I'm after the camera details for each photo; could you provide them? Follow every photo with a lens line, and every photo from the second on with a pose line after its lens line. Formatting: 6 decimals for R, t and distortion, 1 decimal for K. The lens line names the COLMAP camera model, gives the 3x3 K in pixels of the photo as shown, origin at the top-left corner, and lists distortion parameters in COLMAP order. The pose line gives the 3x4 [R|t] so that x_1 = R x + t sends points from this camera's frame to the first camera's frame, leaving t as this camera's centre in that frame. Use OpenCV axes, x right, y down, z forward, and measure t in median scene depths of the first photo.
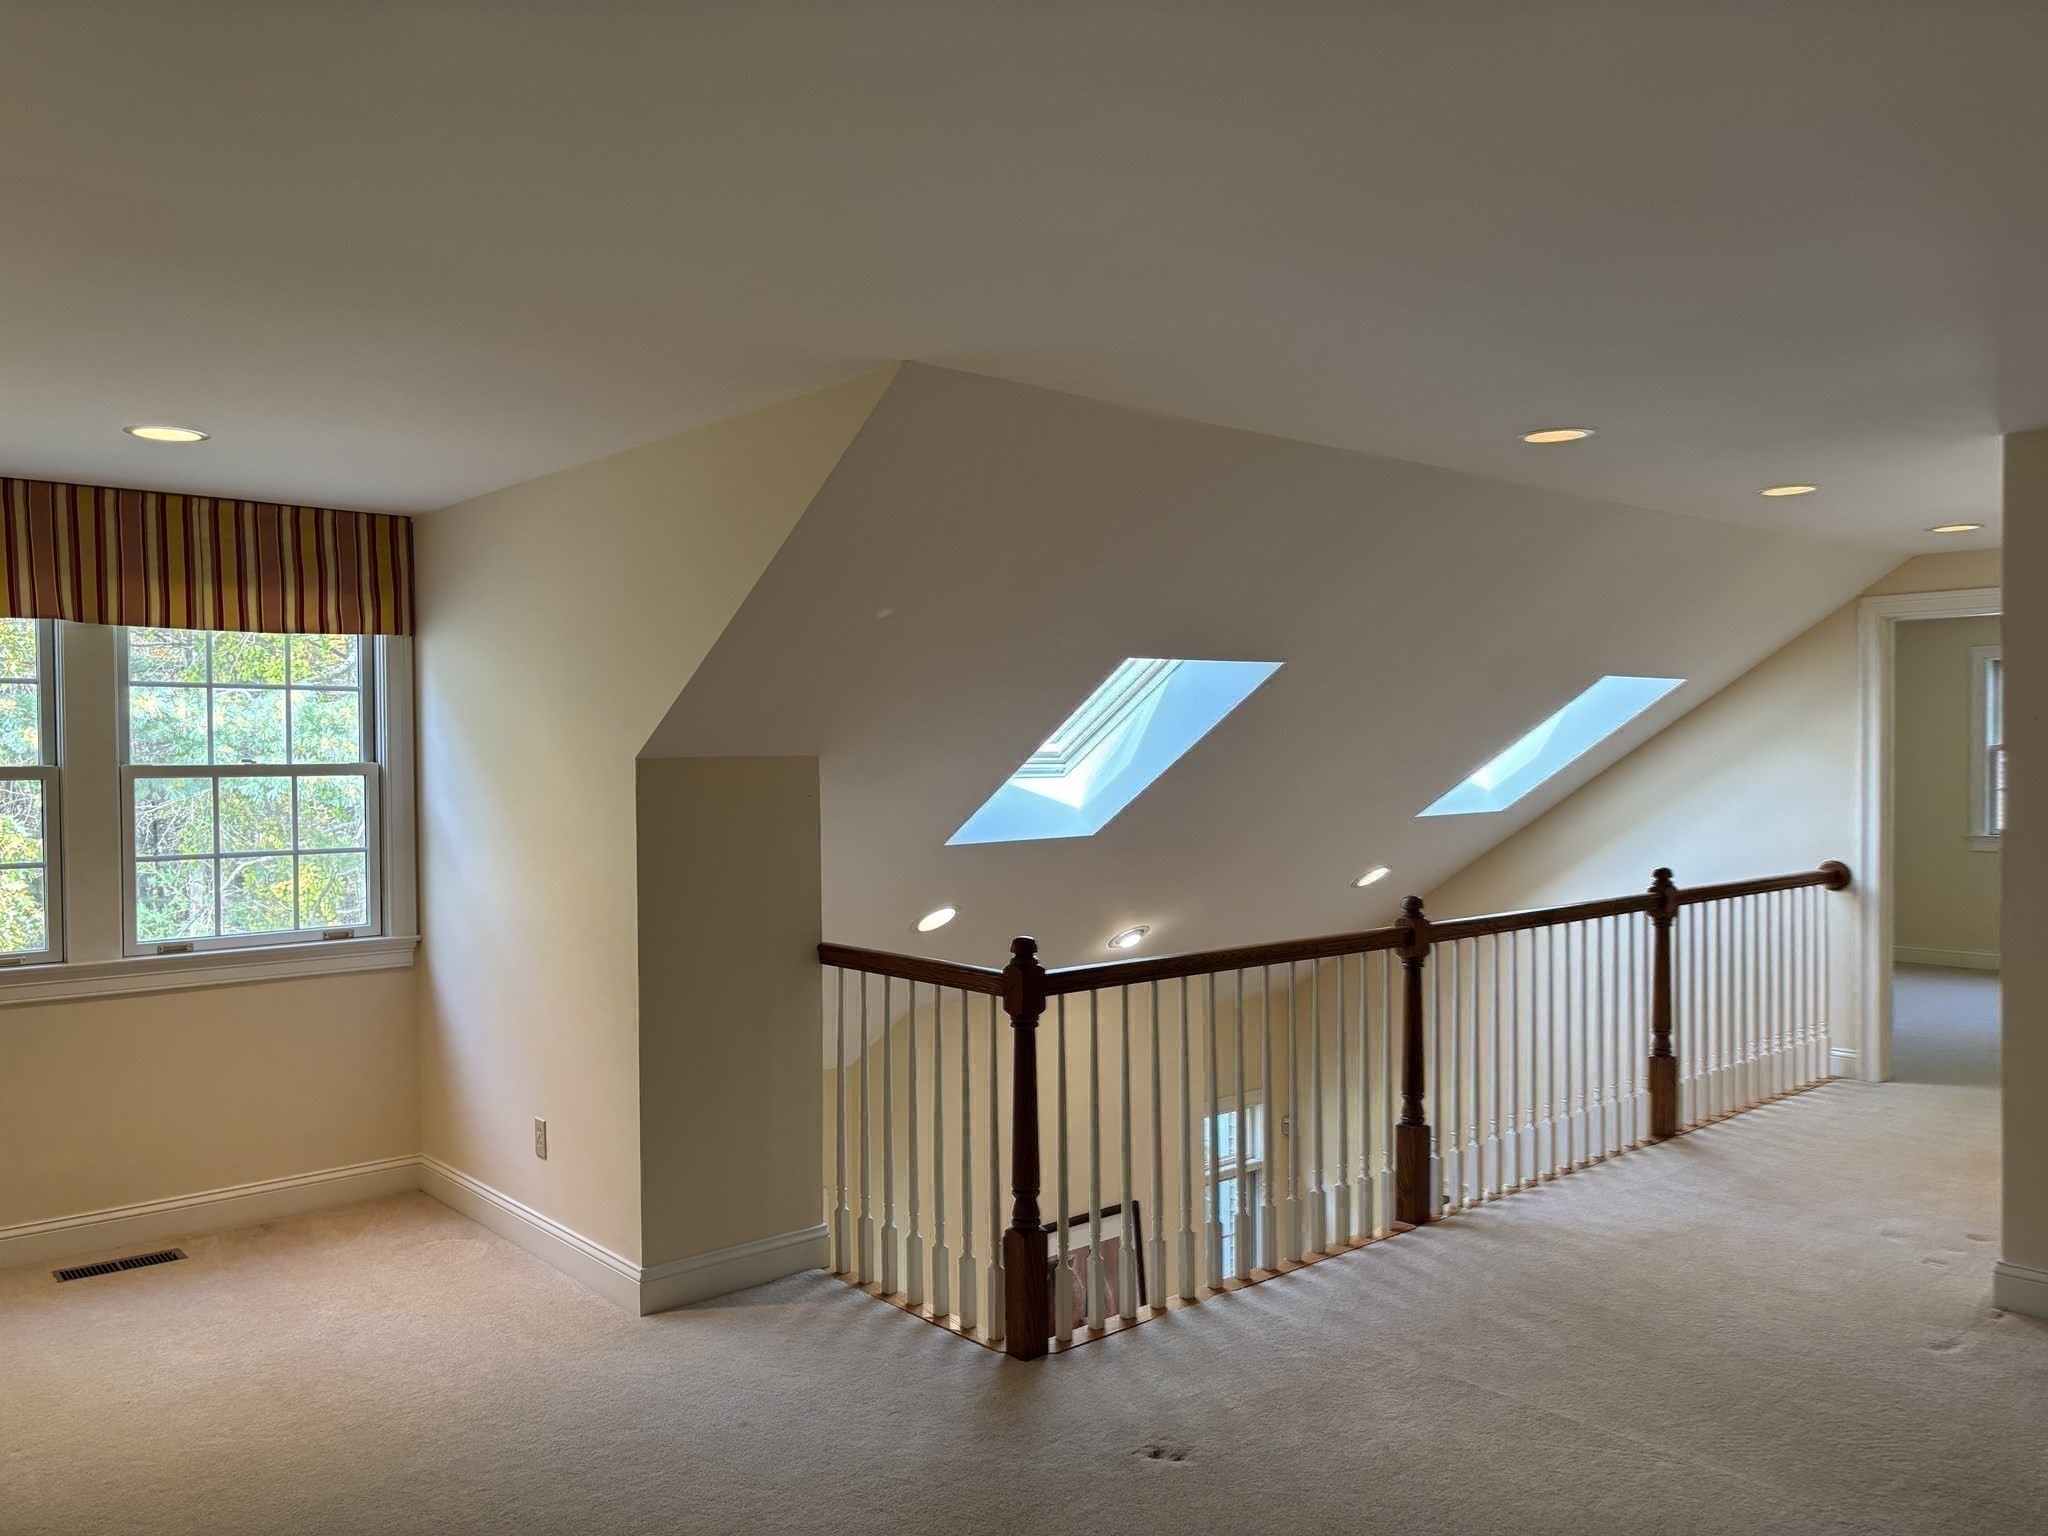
lens RADIAL K [[1548.3, 0, 1027.7], [0, 1548.3, 764.6], [0, 0, 1]] dist [0.036312, -0.030890]
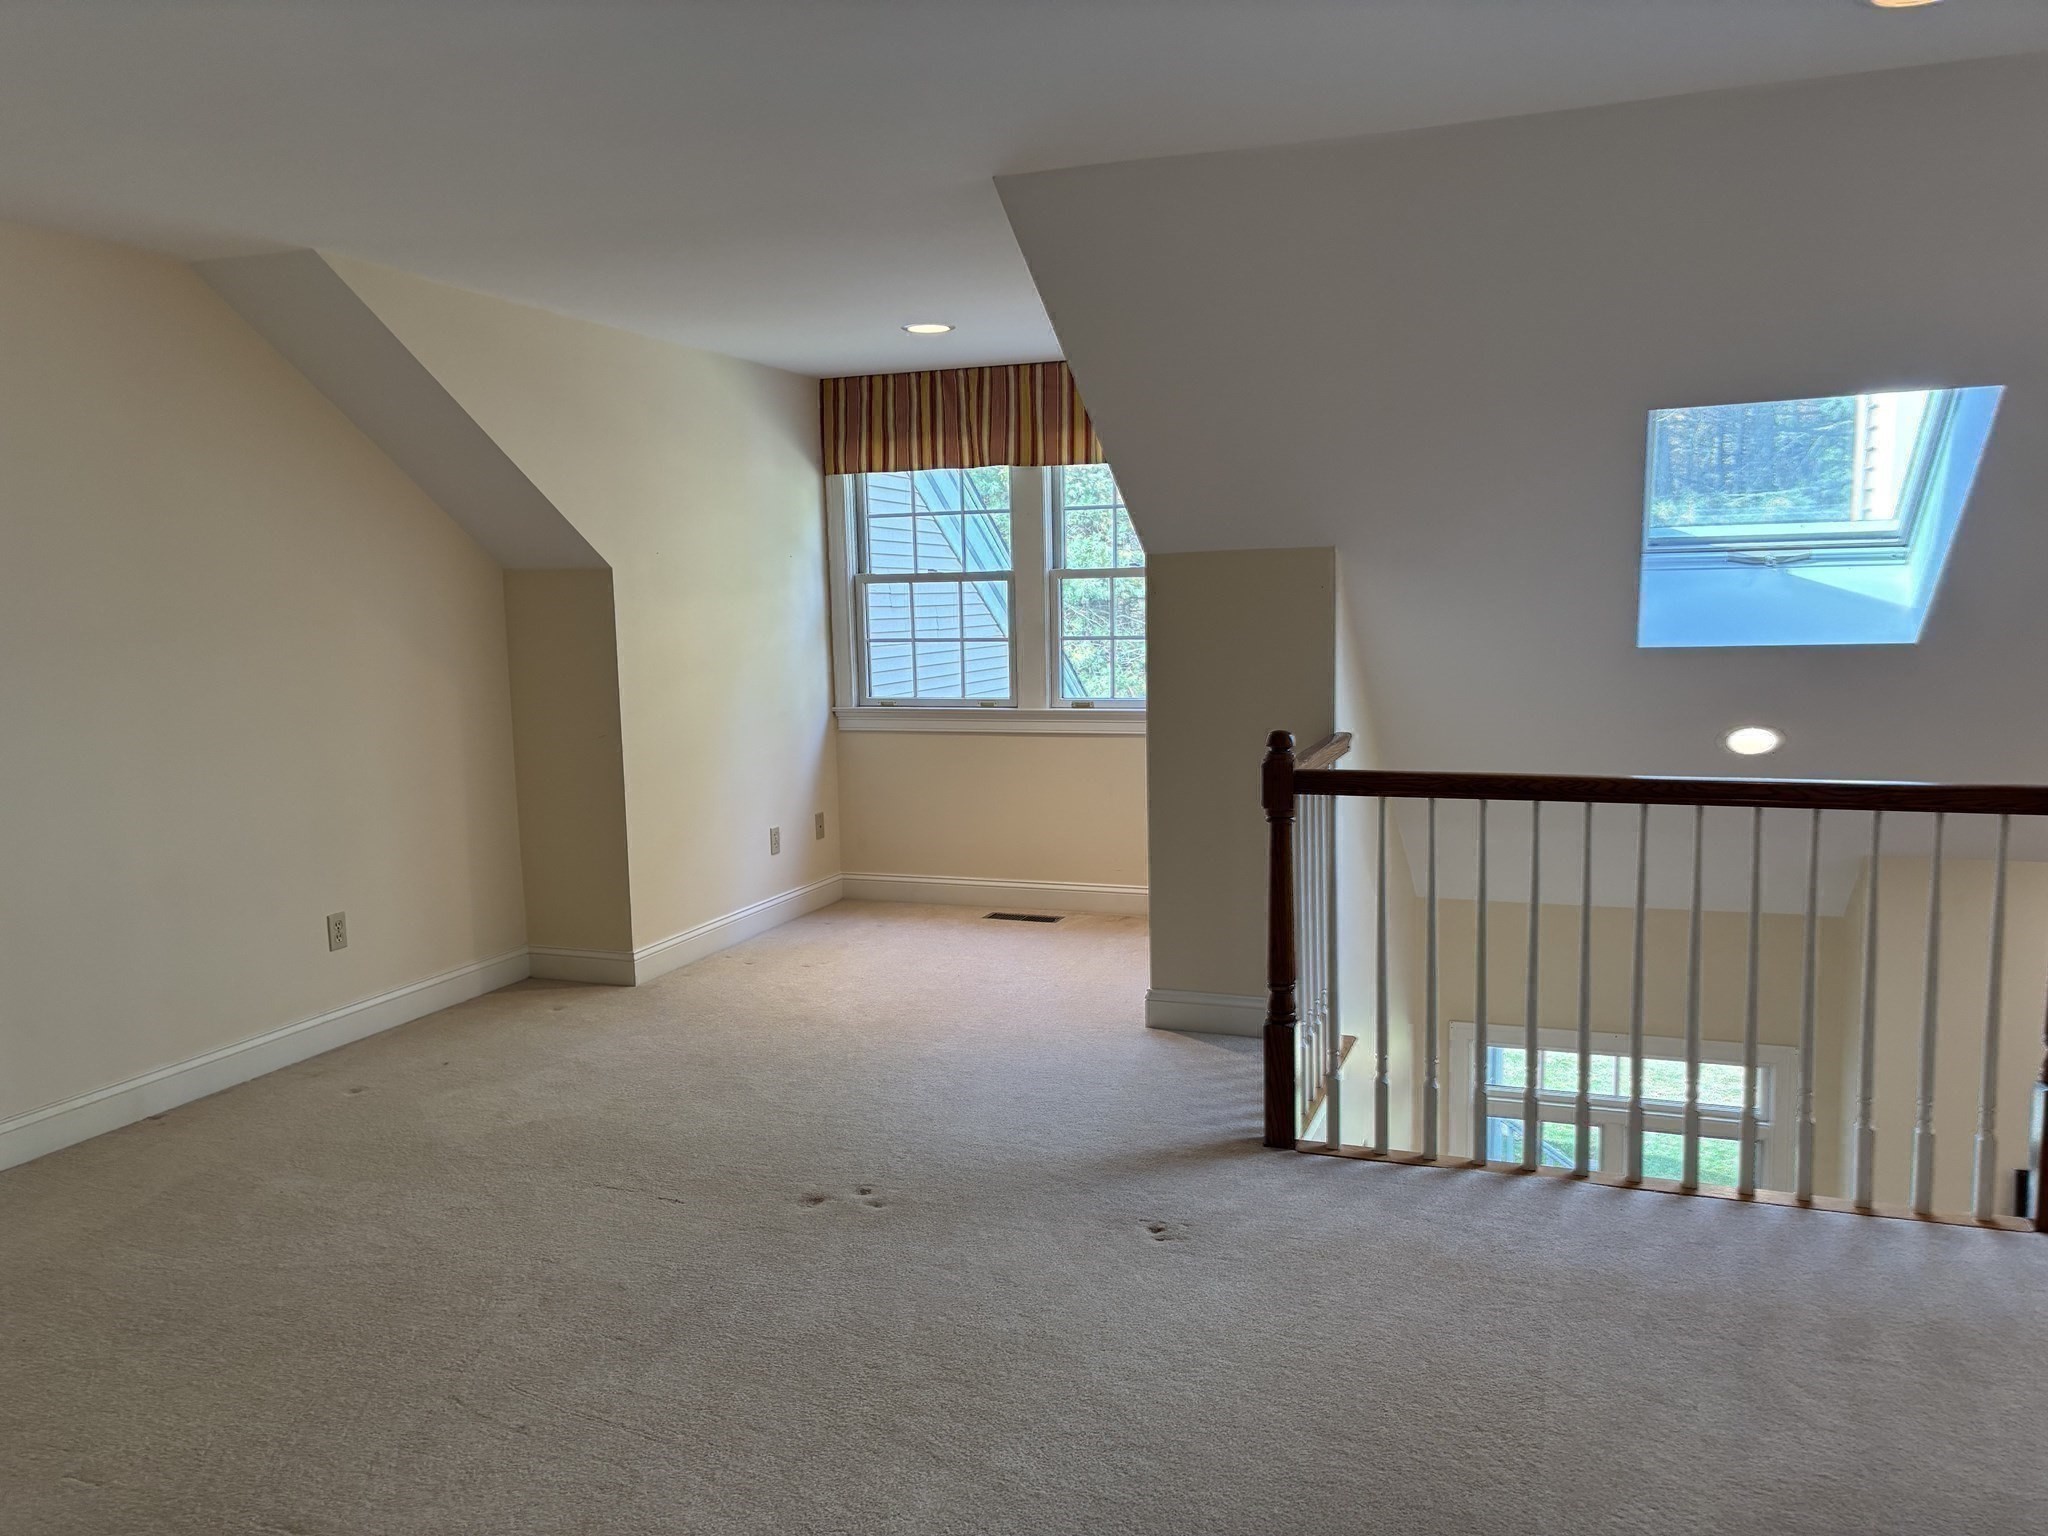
lens RADIAL K [[1548.3, 0, 1026.2], [0, 1548.3, 766.1], [0, 0, 1]] dist [0.036312, -0.030890]
pose [[0.471215, 0.095287, -0.876856, 0.639329], [0.015208, 0.993122, 0.116094, 0.013796], [0.881888, -0.068040, 0.466524, 0.329061]]
